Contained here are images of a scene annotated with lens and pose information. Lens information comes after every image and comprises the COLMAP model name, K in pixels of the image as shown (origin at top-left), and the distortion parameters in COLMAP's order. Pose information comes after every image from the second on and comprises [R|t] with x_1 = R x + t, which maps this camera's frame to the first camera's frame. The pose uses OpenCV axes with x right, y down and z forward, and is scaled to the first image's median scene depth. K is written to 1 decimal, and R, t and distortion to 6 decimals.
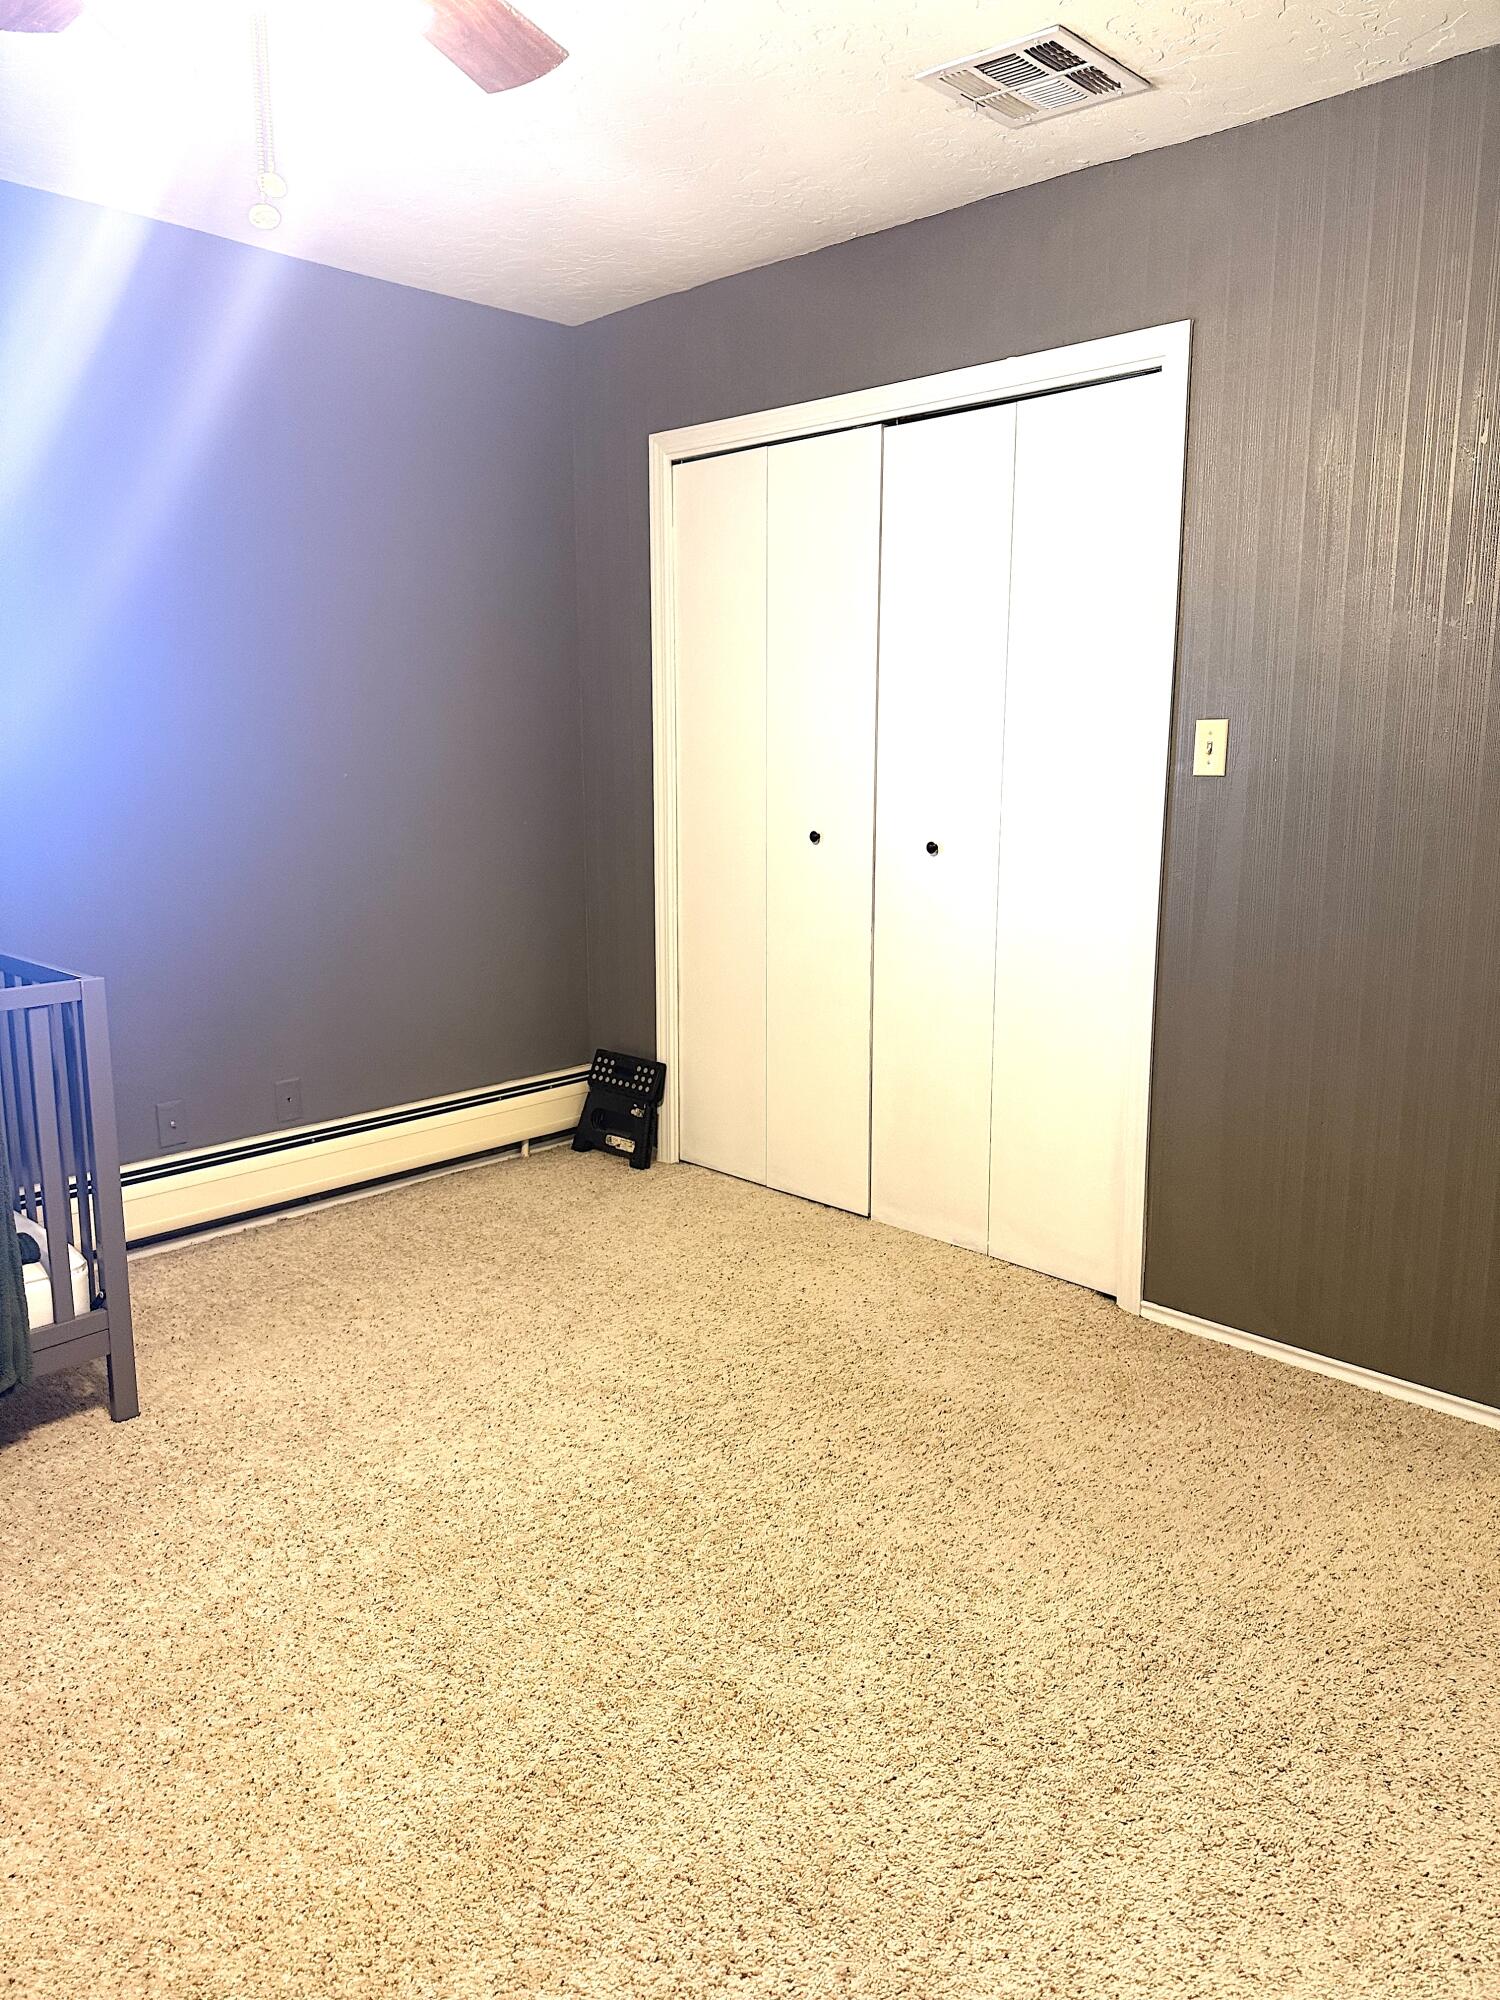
lens RADIAL K [[1404.6, 0, 750.0], [0, 1404.6, 1000.0], [0, 0, 1]] dist [0.005950, 0.001407]
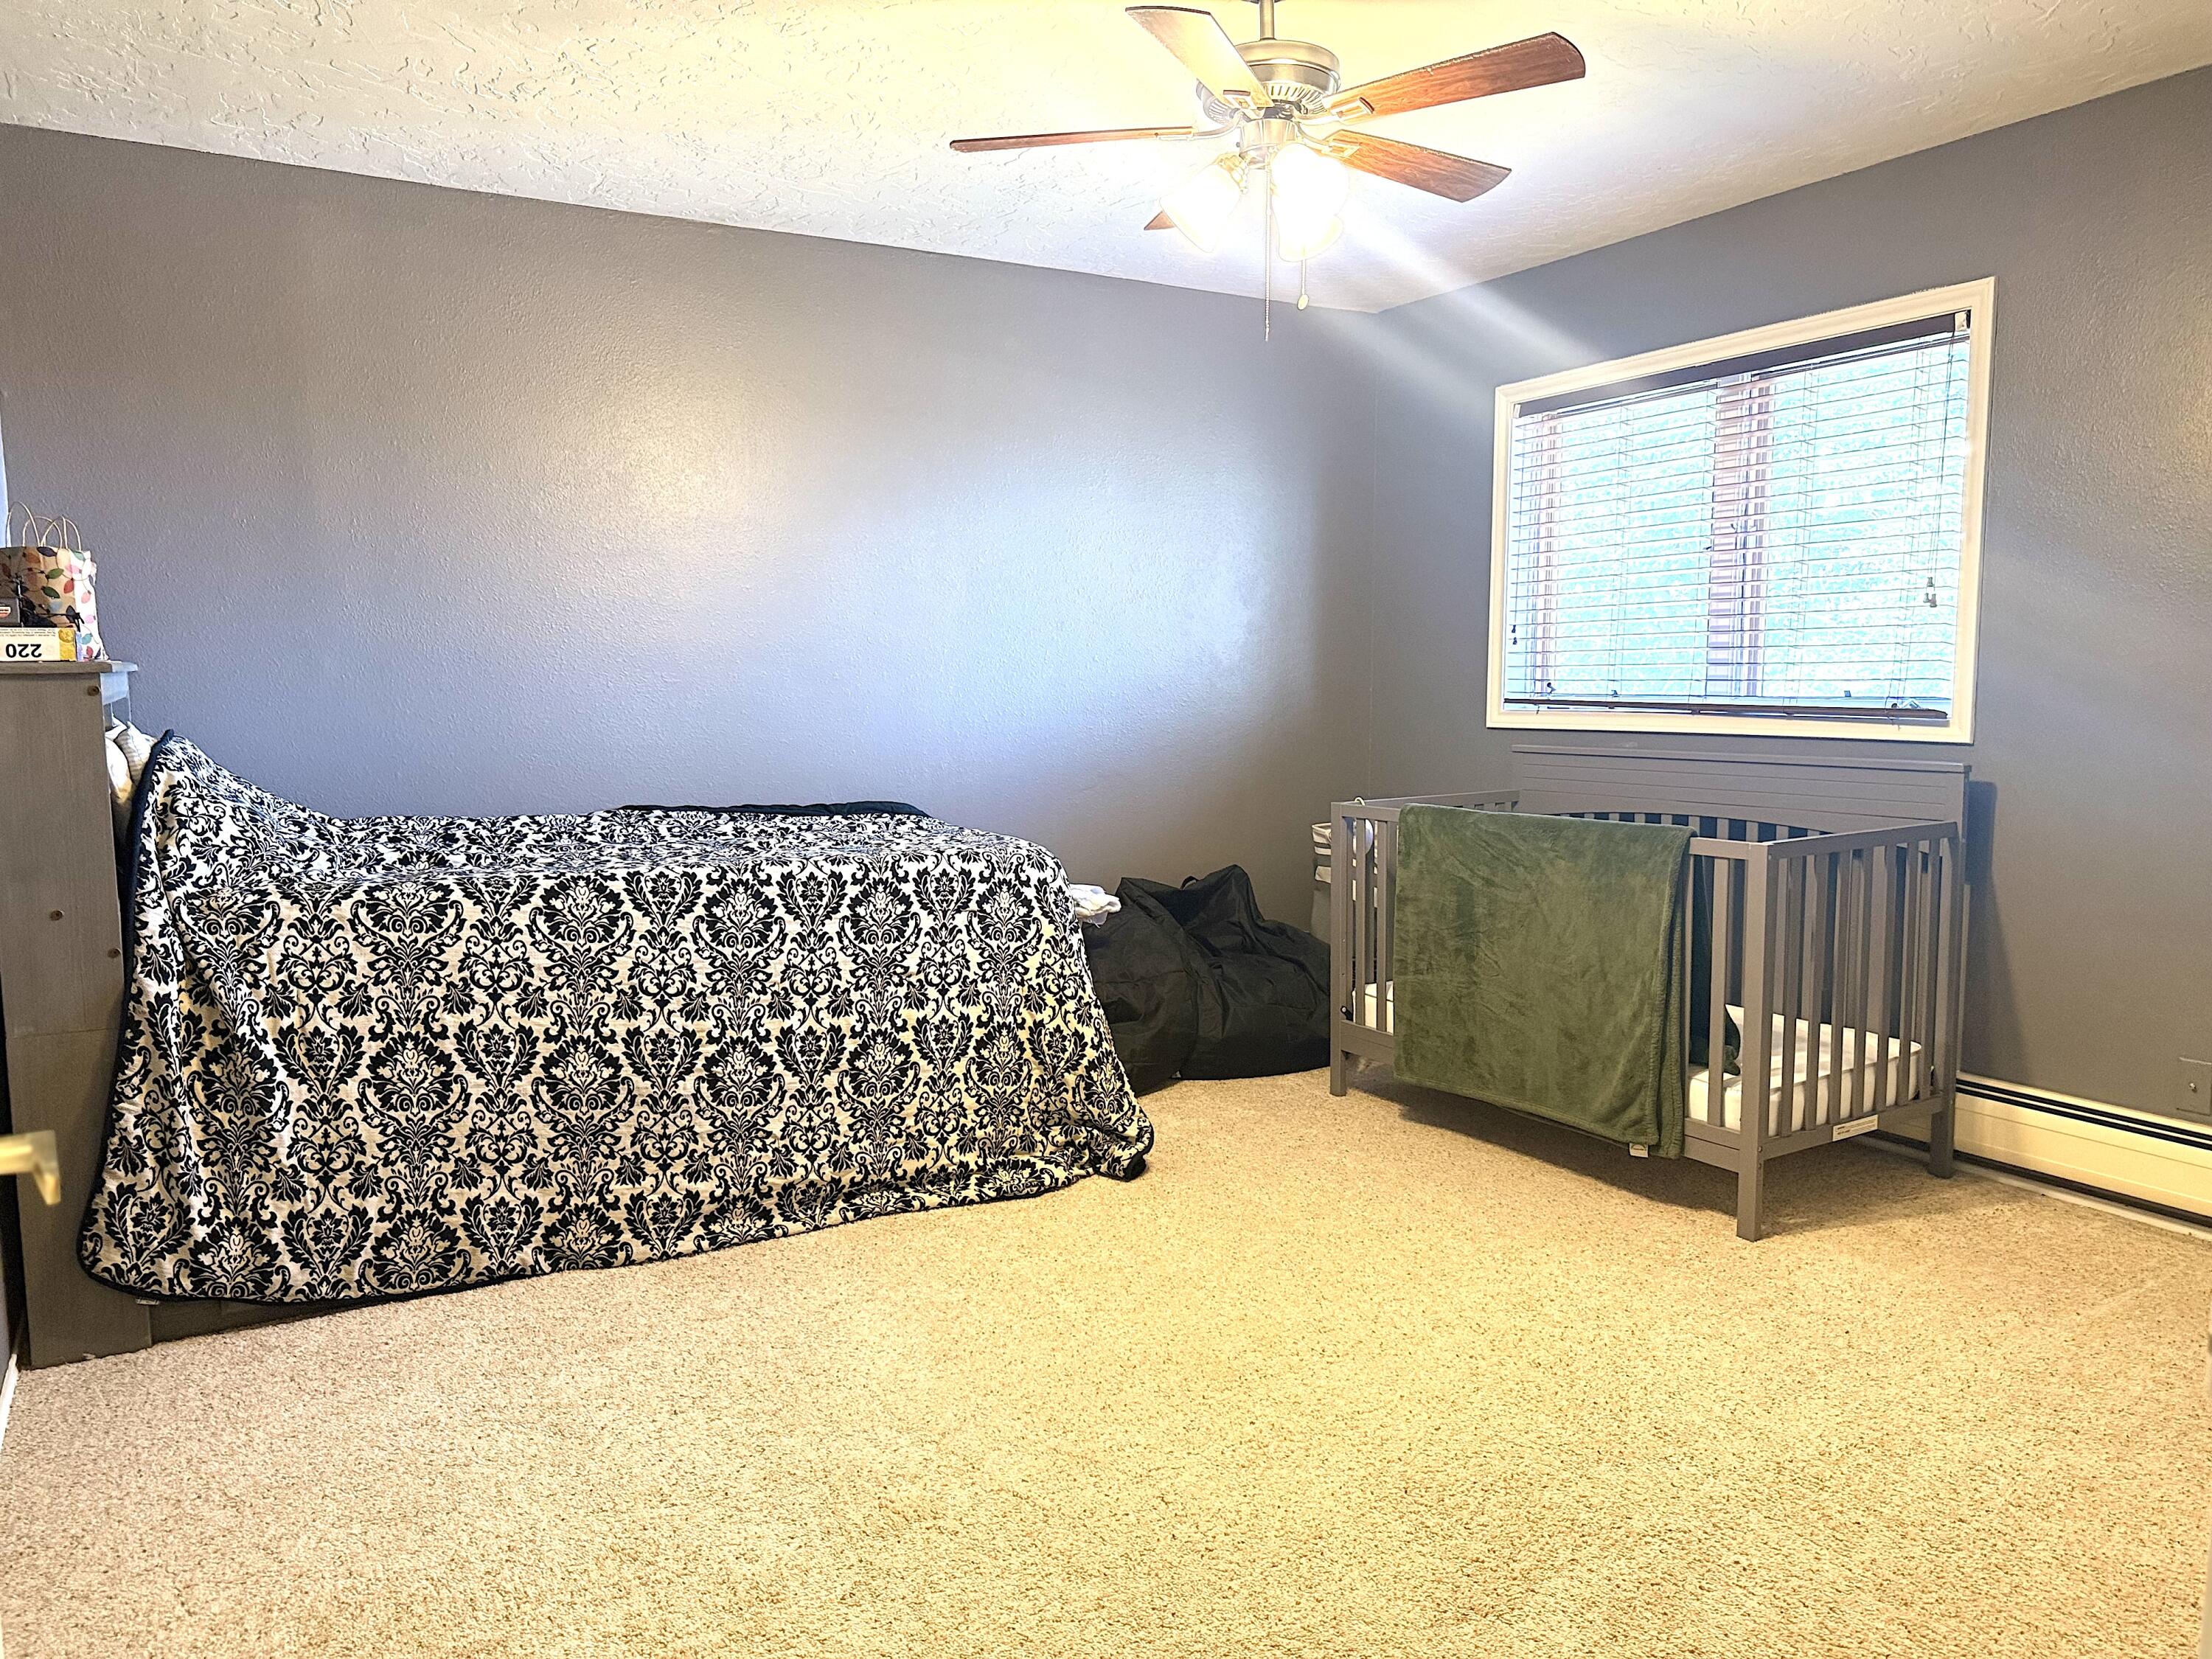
lens RADIAL K [[1553.5, 0, 1106.0], [0, 1553.5, 829.5], [0, 0, 1]] dist [0.005950, 0.001407]
pose [[-0.256362, 0.117607, -0.959399, 0.890171], [-0.159638, 0.973788, 0.162028, -0.153740], [0.953307, 0.194694, -0.230868, 0.744963]]
